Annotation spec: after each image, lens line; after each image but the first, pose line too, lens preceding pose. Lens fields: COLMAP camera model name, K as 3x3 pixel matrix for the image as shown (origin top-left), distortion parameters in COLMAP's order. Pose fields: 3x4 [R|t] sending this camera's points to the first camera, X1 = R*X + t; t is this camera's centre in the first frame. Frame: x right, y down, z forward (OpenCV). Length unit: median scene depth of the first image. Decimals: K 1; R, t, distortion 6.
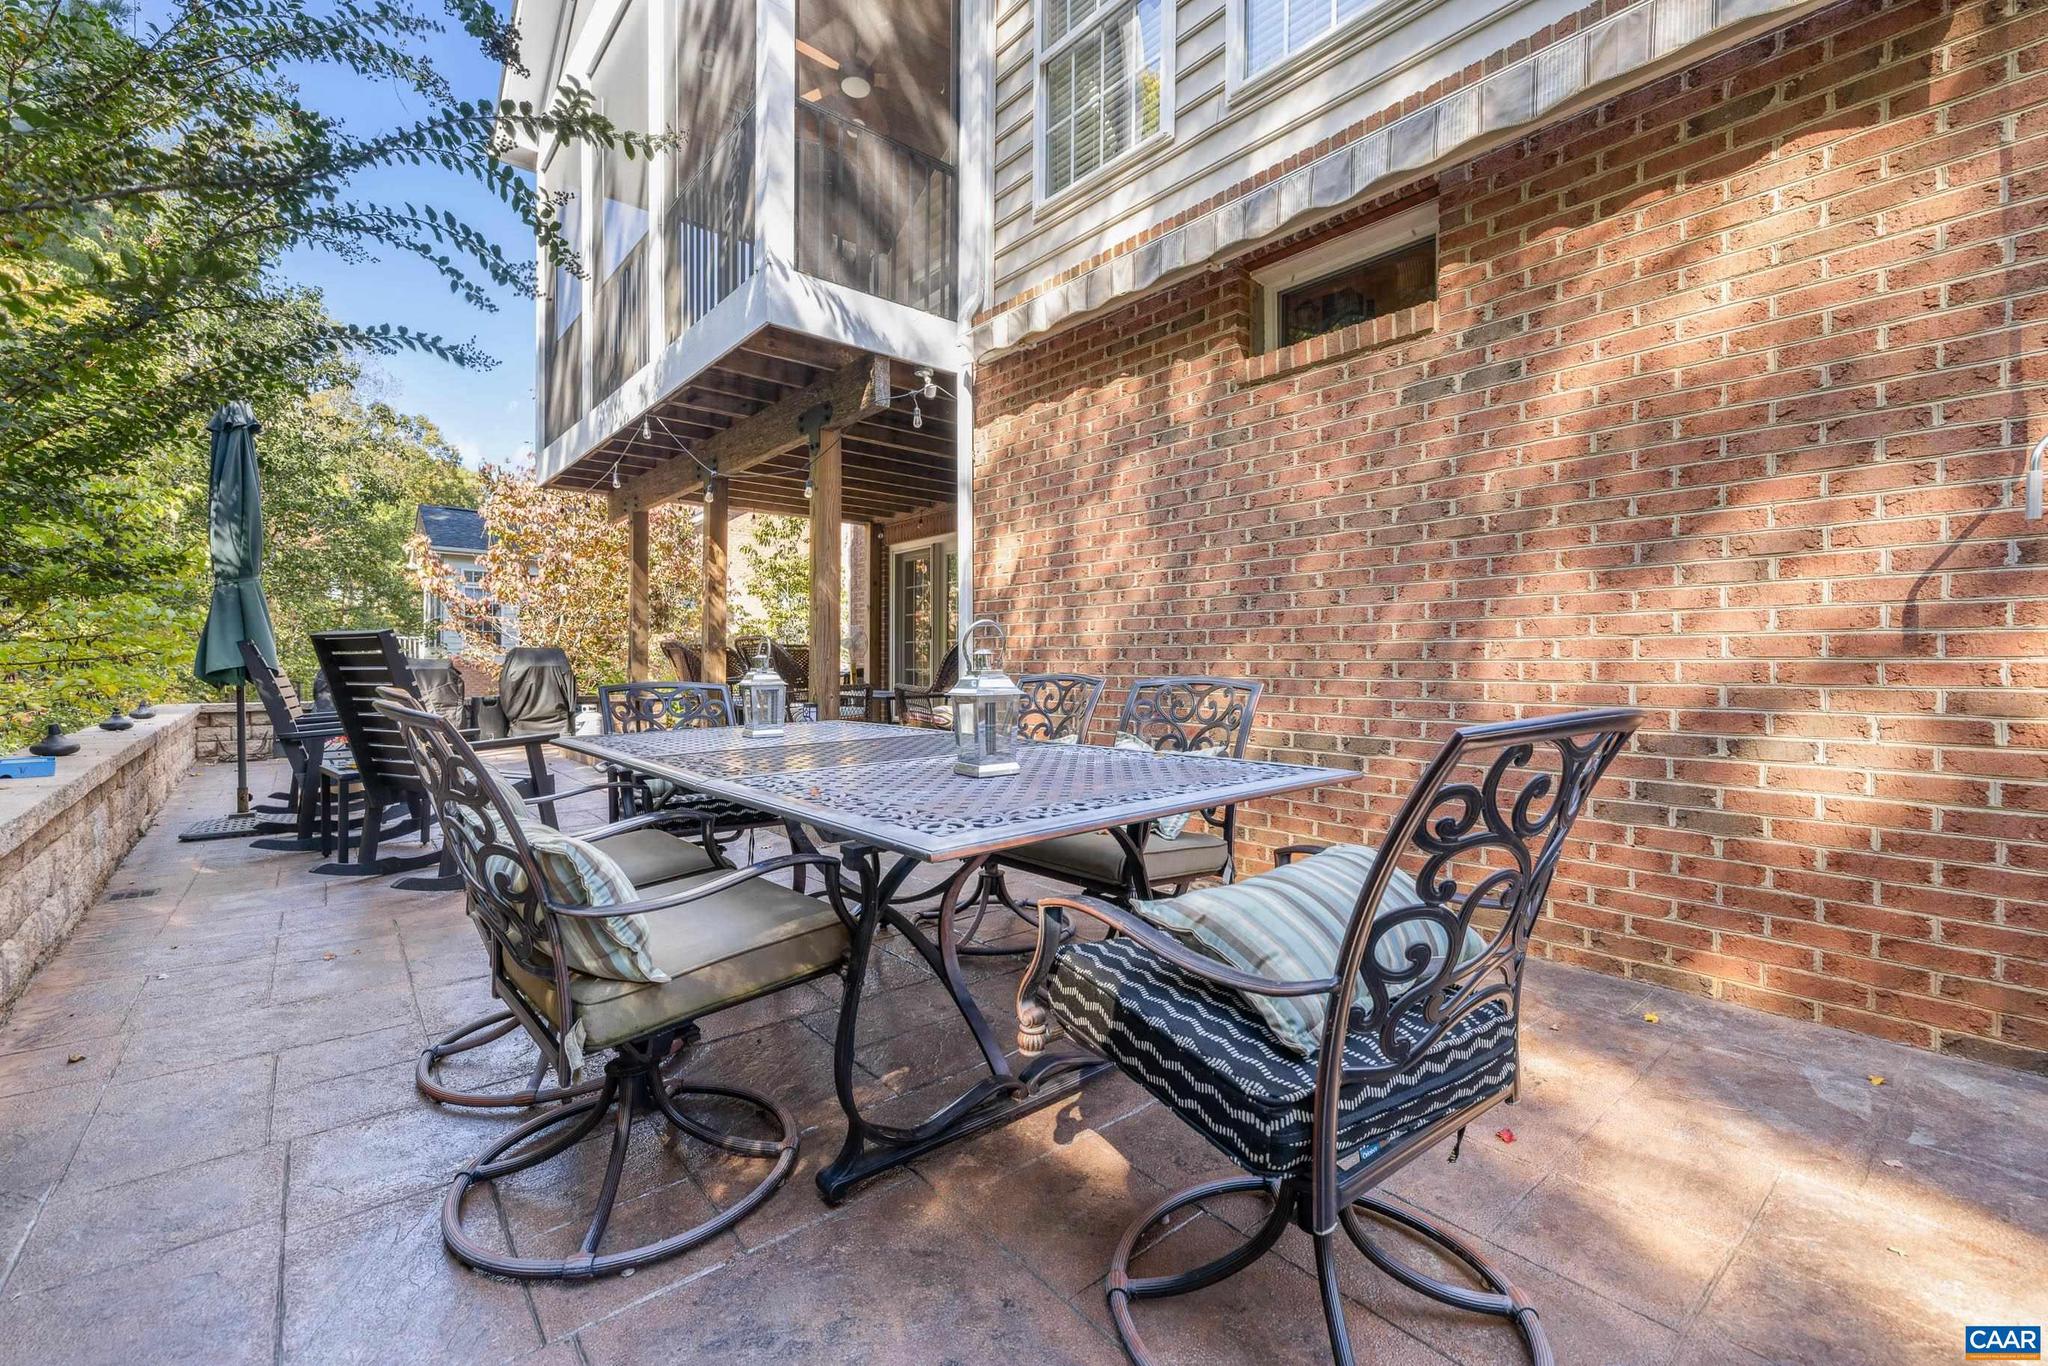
lens RADIAL K [[882.1, 0, 1023.0], [0, 882.1, 681.9], [0, 0, 1]] dist [0.001775, 0.000062]
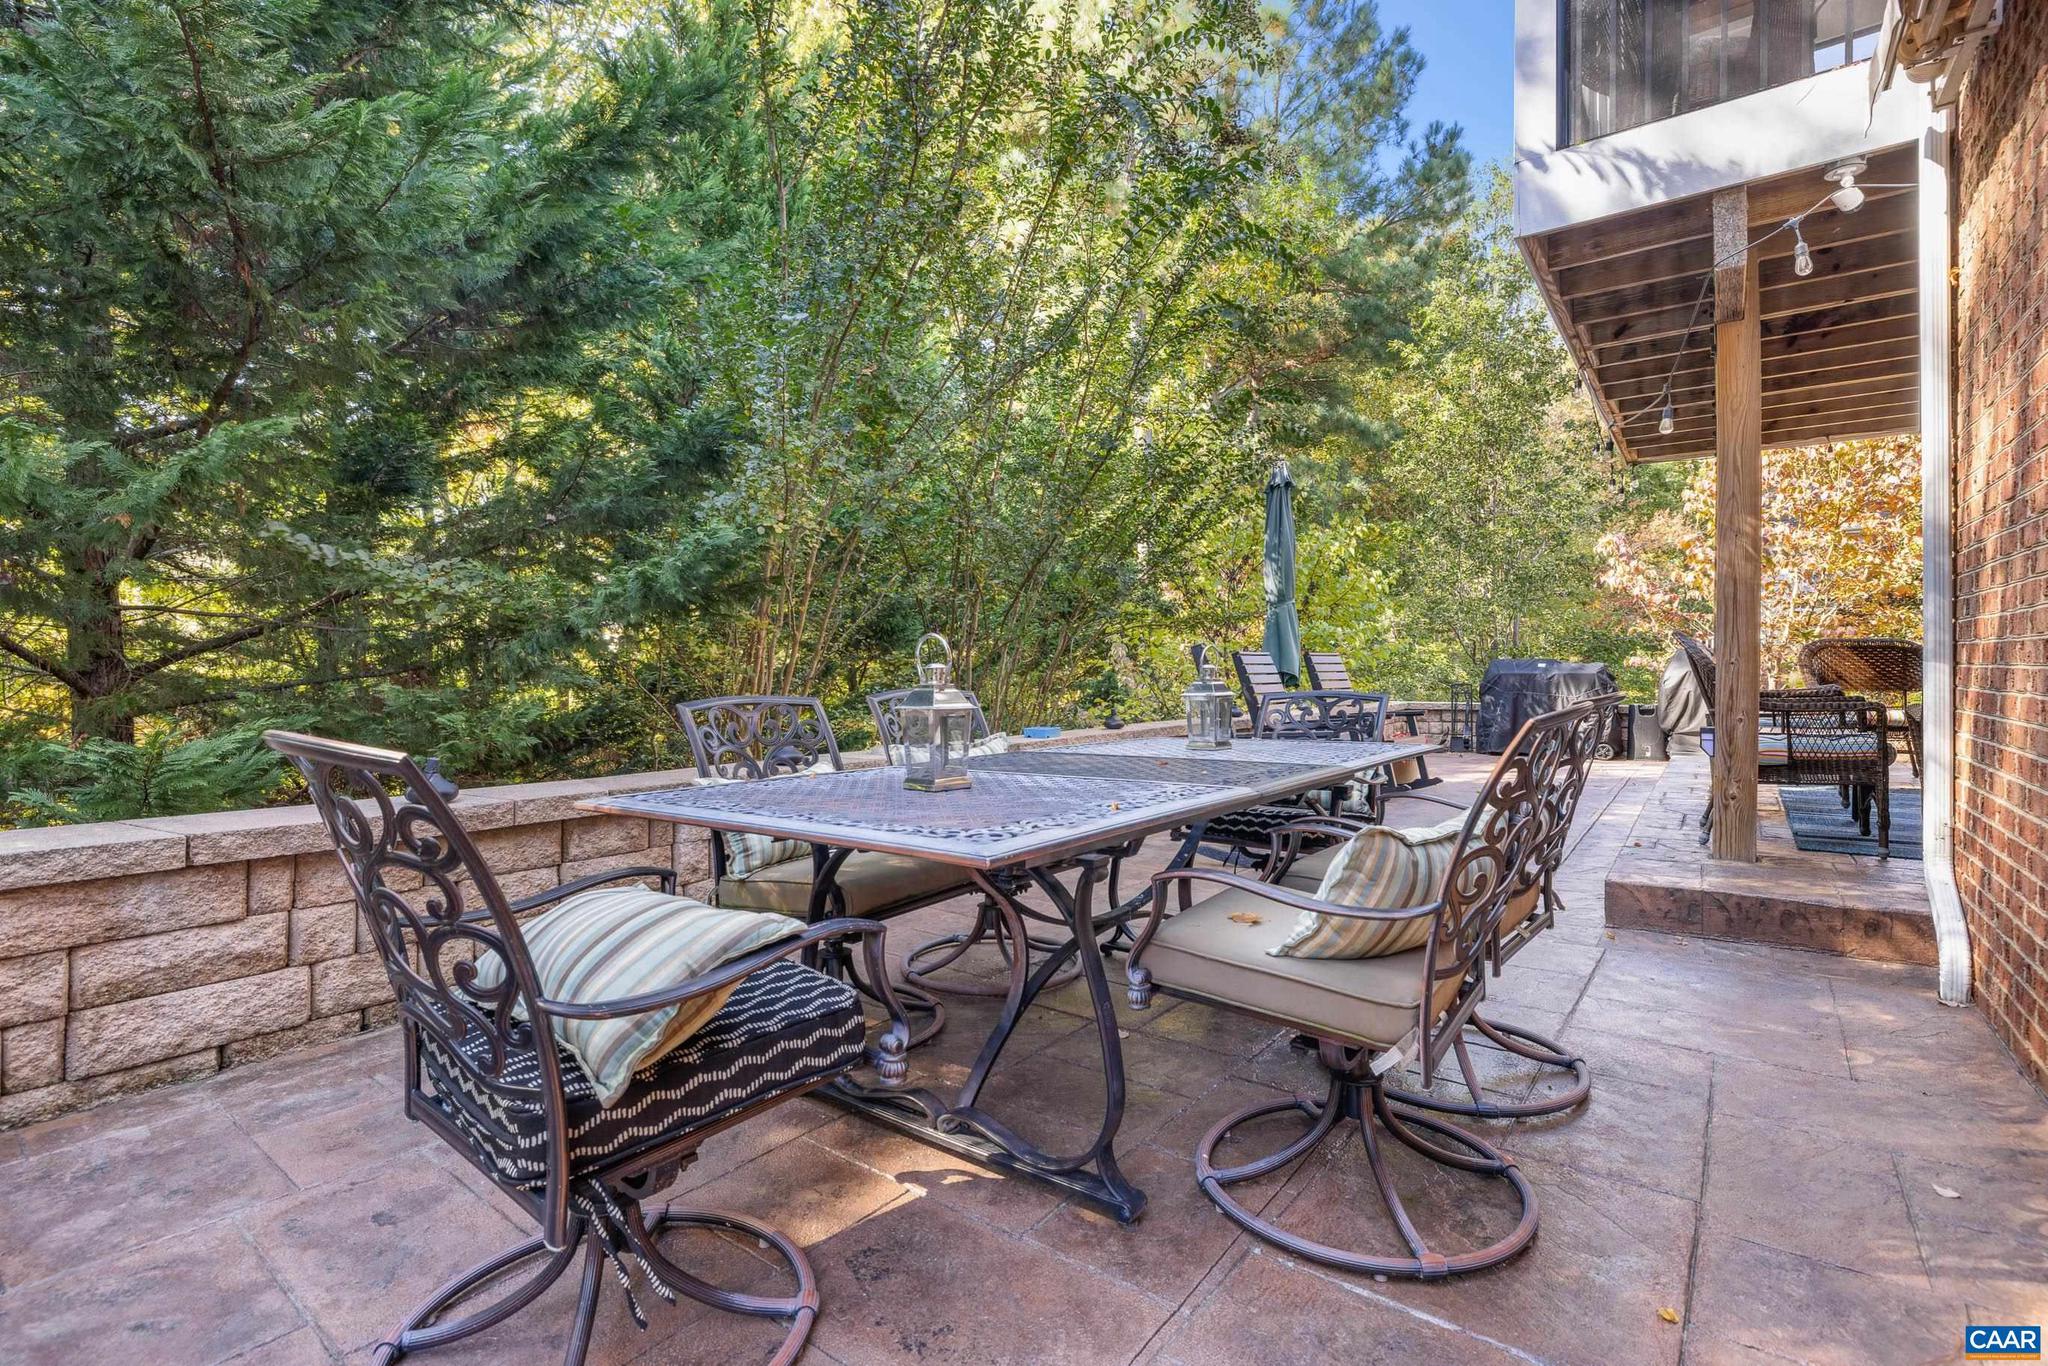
lens RADIAL K [[920.0, 0, 1021.6], [0, 920.0, 672.2], [0, 0, 1]] dist [-0.004889, -0.000542]
pose [[0.217257, -0.003540, -0.976108, 0.374204], [-0.014315, 0.999874, -0.006813, -0.001211], [0.976009, 0.015453, 0.217179, 0.336882]]
